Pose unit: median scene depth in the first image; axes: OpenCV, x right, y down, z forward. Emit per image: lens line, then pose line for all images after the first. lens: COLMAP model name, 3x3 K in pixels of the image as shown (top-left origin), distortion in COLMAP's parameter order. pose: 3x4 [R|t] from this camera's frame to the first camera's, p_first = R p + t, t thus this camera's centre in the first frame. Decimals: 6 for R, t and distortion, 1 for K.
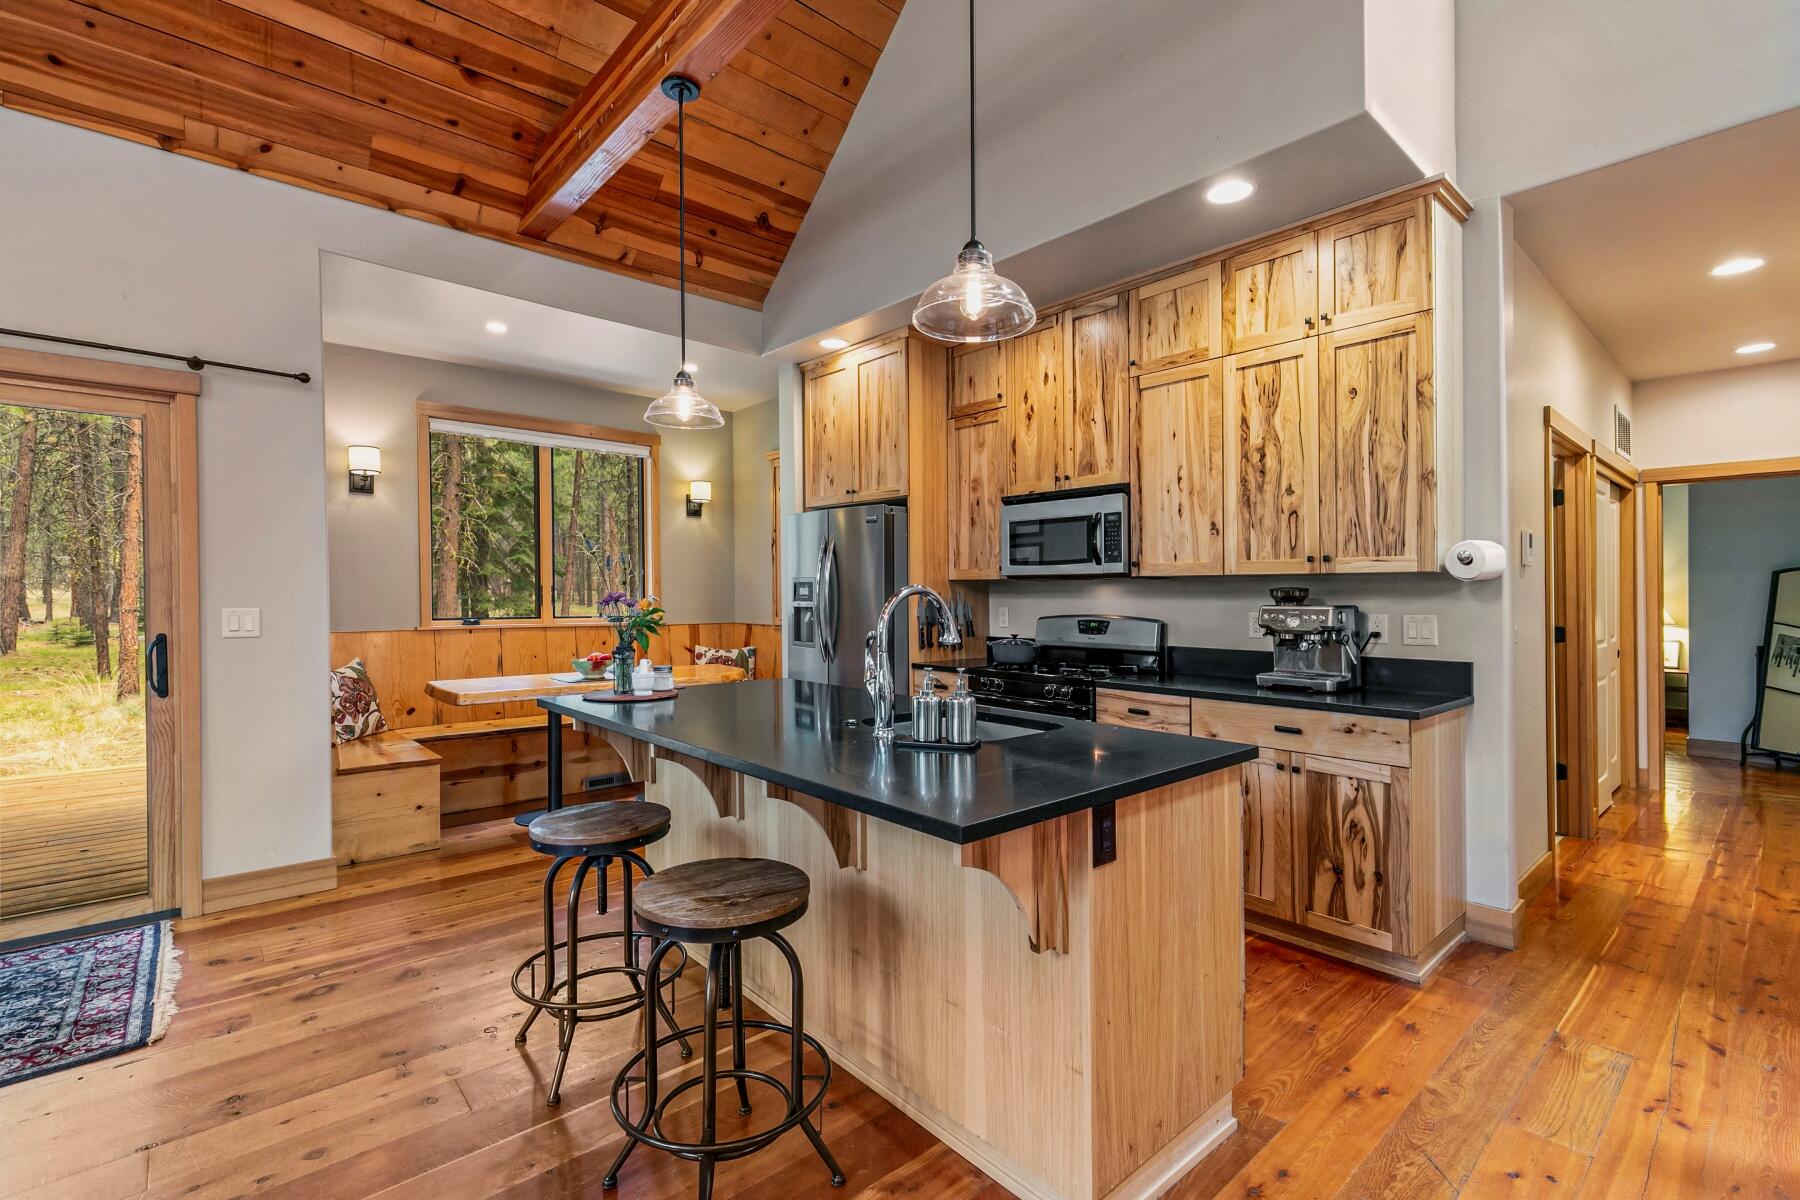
lens RADIAL K [[828.4, 0, 832.7], [0, 828.4, 617.5], [0, 0, 1]] dist [0.010626, 0.001396]
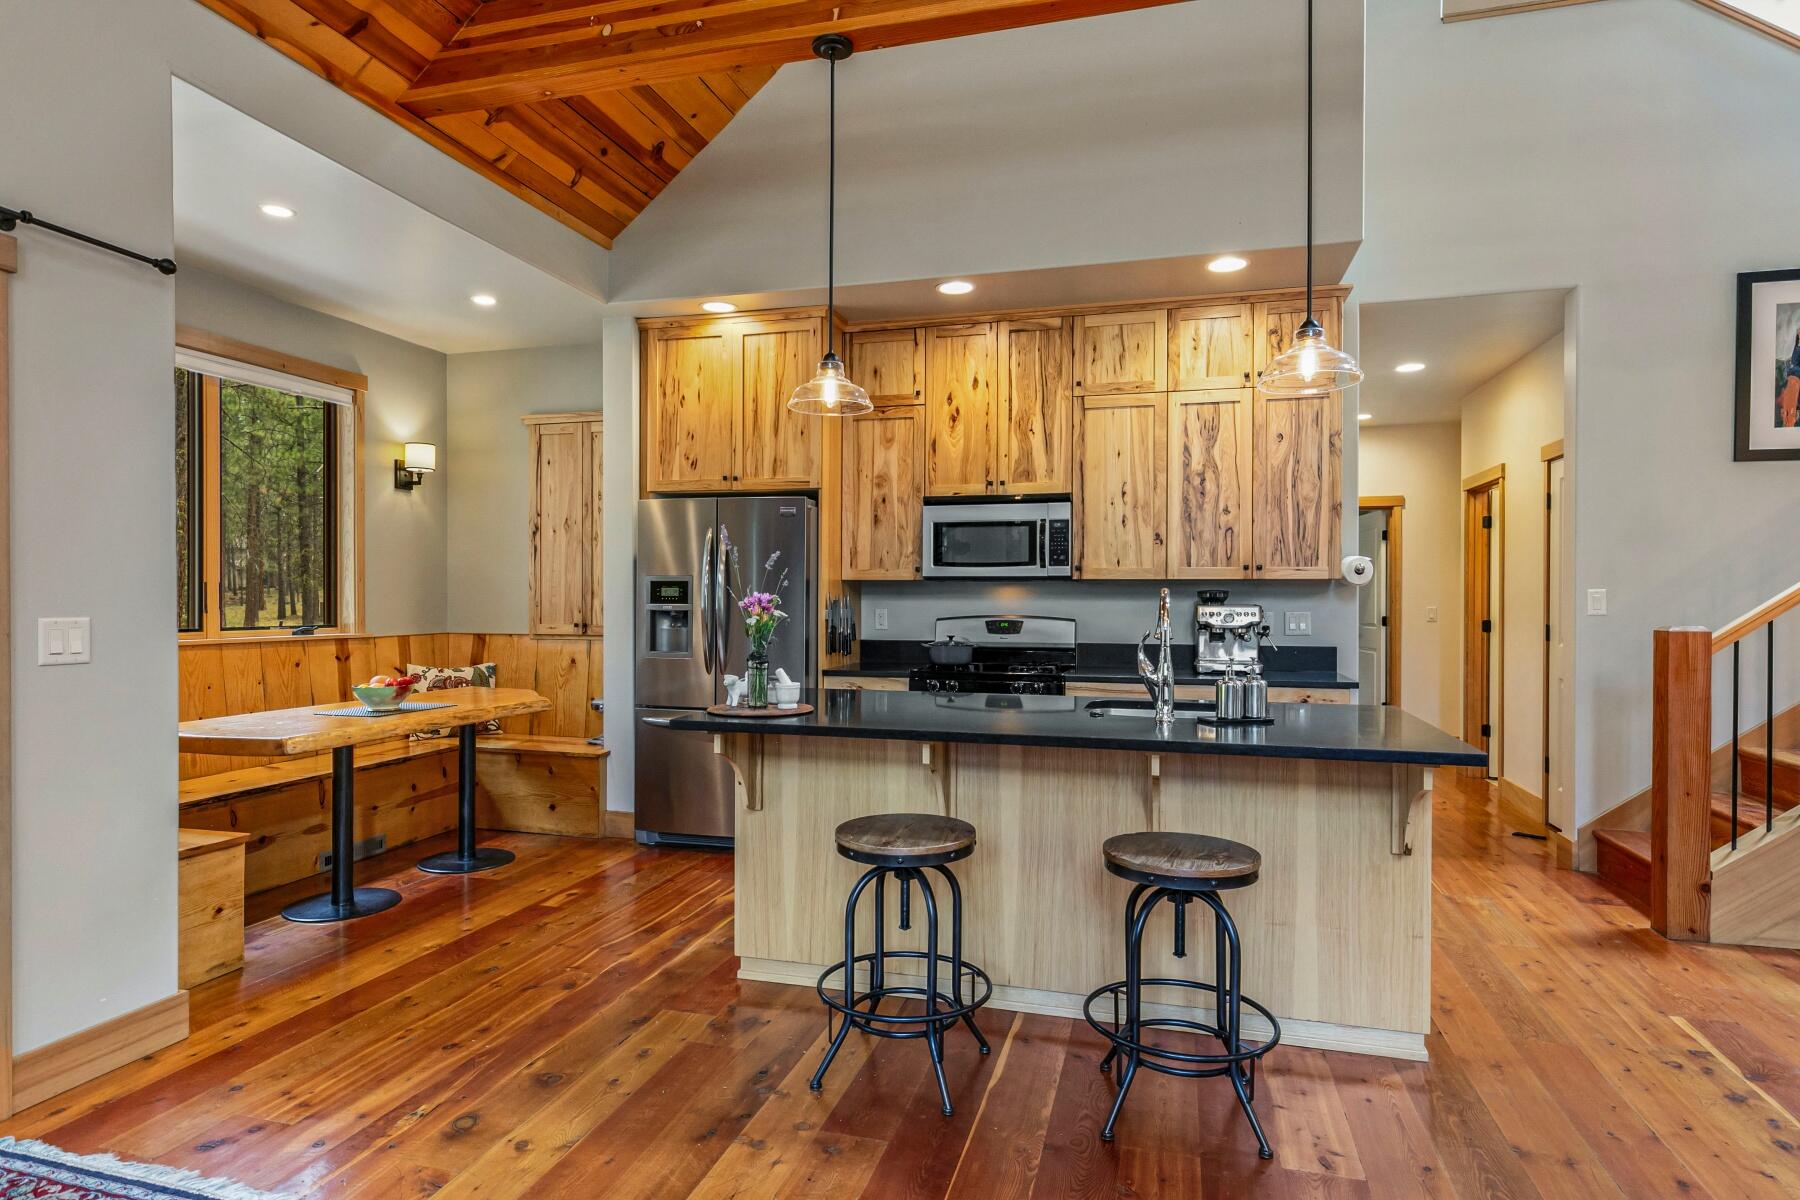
lens RADIAL K [[1024.2, 0, 891.5], [0, 1024.2, 611.5], [0, 0, 1]] dist [0.015501, -0.006816]
pose [[0.837500, -0.008258, 0.546376, -0.580442], [0.015063, 0.999855, -0.007977, -0.000178], [-0.546230, 0.014911, 0.837502, 0.010741]]
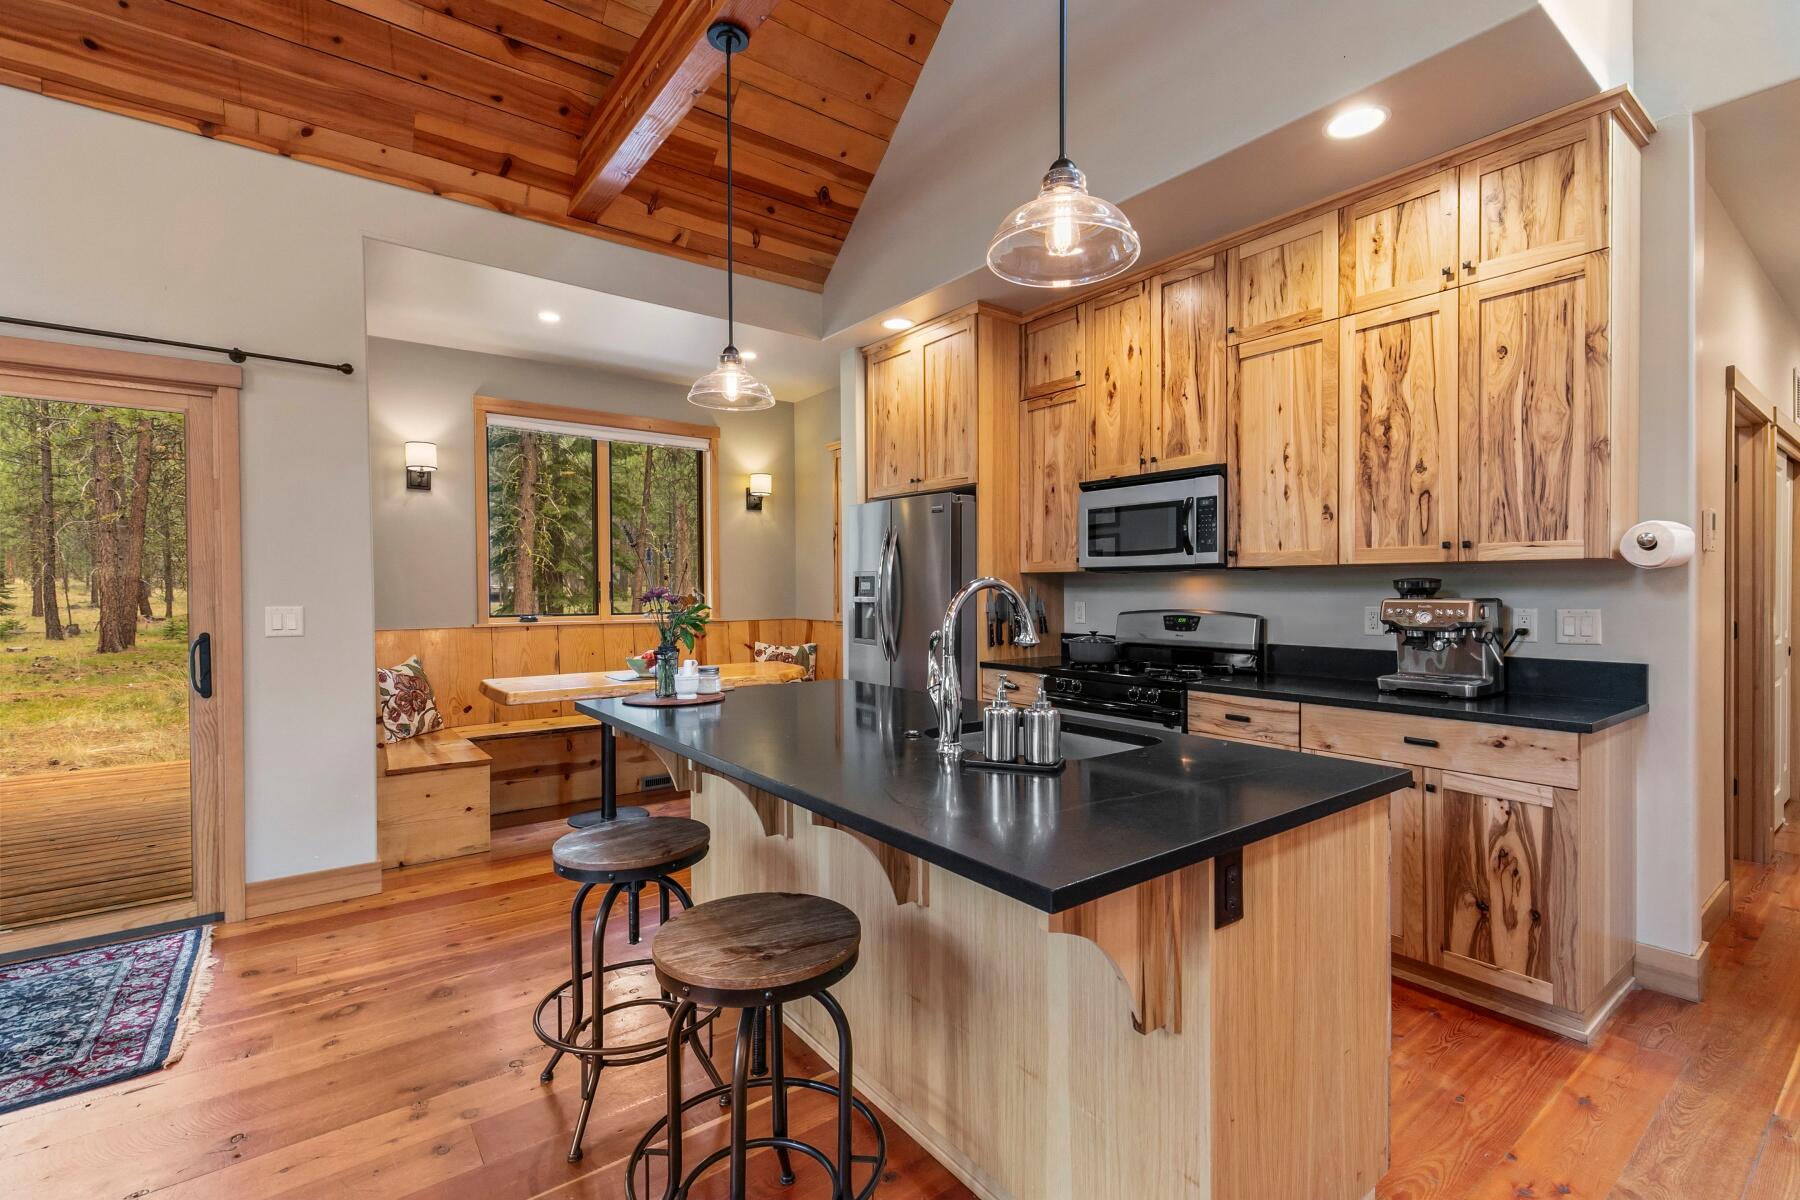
lens RADIAL K [[828.4, 0, 840.3], [0, 828.4, 609.0], [0, 0, 1]] dist [0.010626, 0.001396]
pose [[0.997396, -0.002912, -0.072067, 0.005488], [0.002576, 0.999985, -0.004759, -0.001491], [0.072080, 0.004561, 0.997388, 0.074397]]
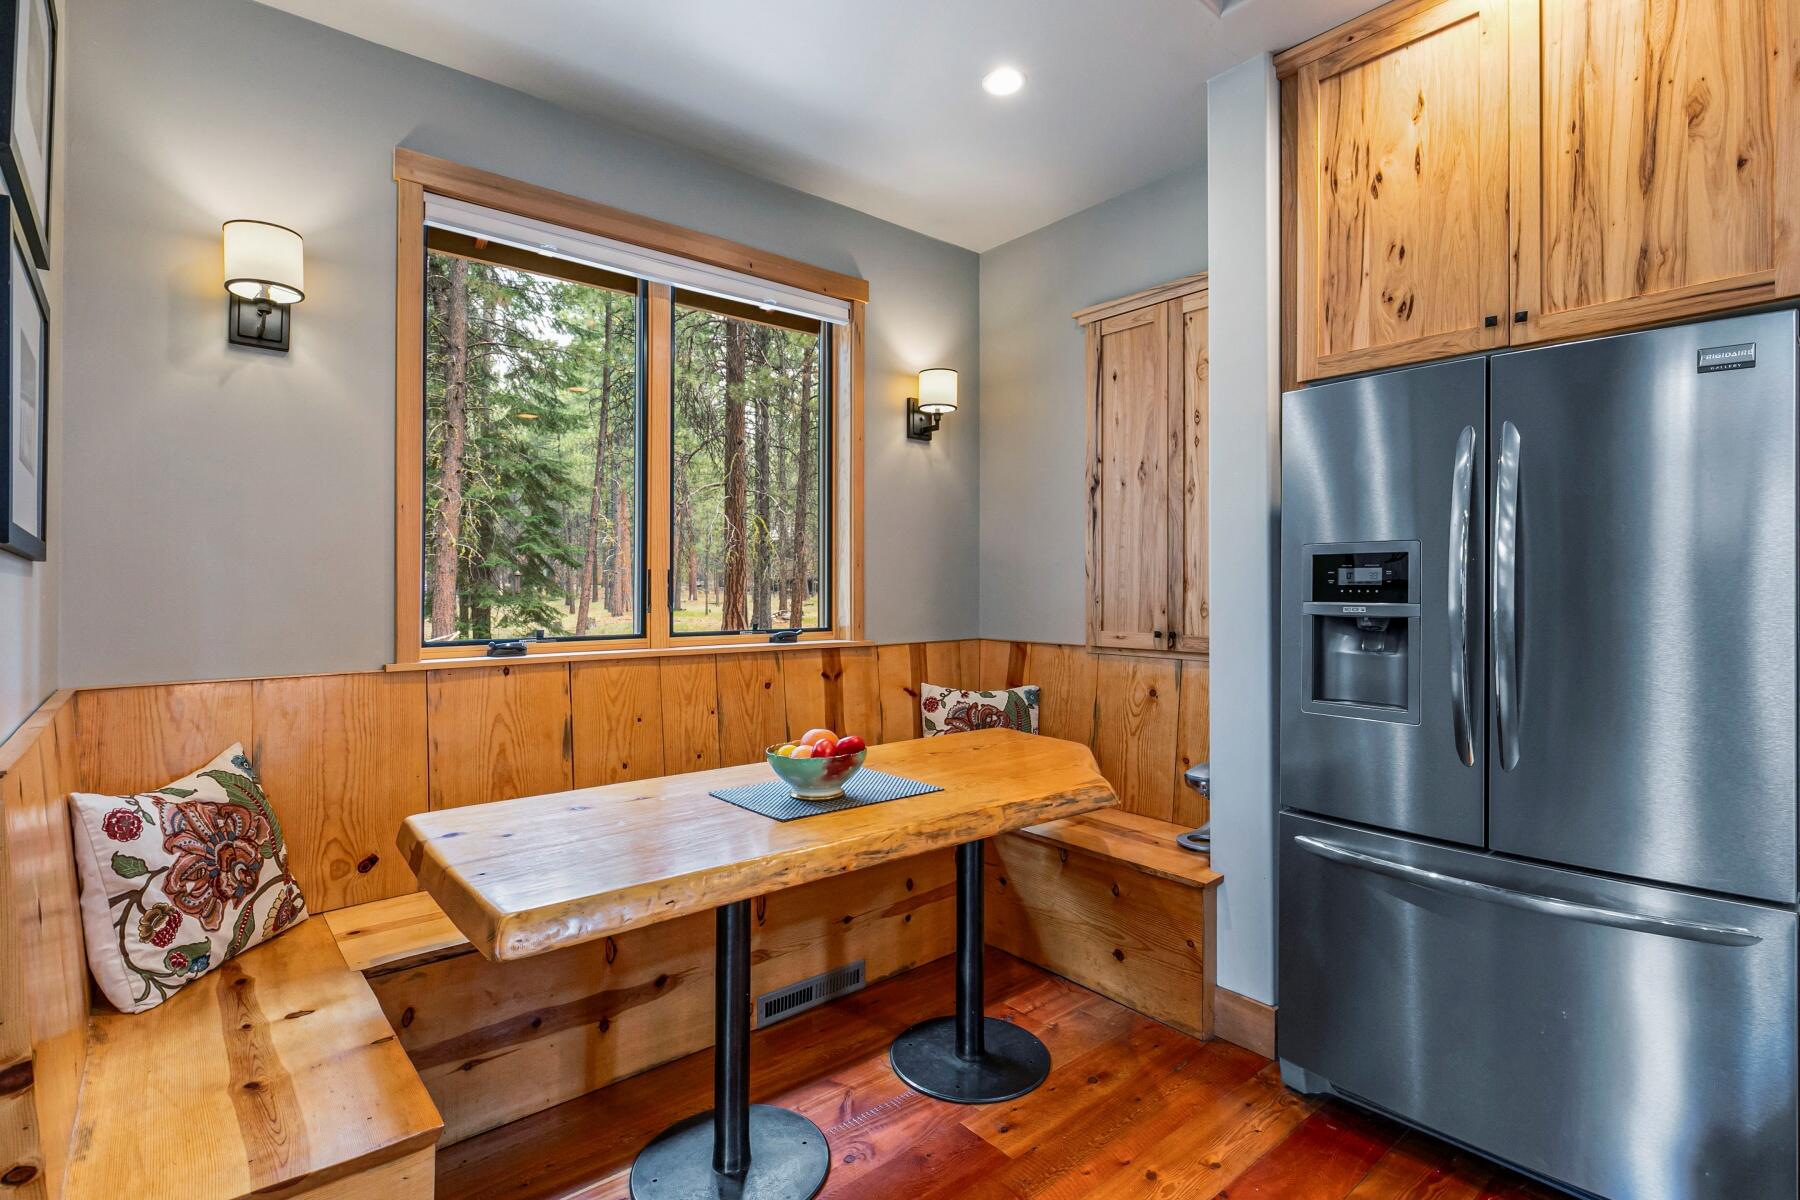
lens RADIAL K [[941.0, 0, 877.7], [0, 941.0, 578.5], [0, 0, 1]] dist [-0.014752, 0.006888]
pose [[0.999993, -0.003279, -0.001541, -0.369440], [0.003217, 0.999255, -0.038461, -0.020081], [0.001666, 0.038456, 0.999259, 0.774963]]
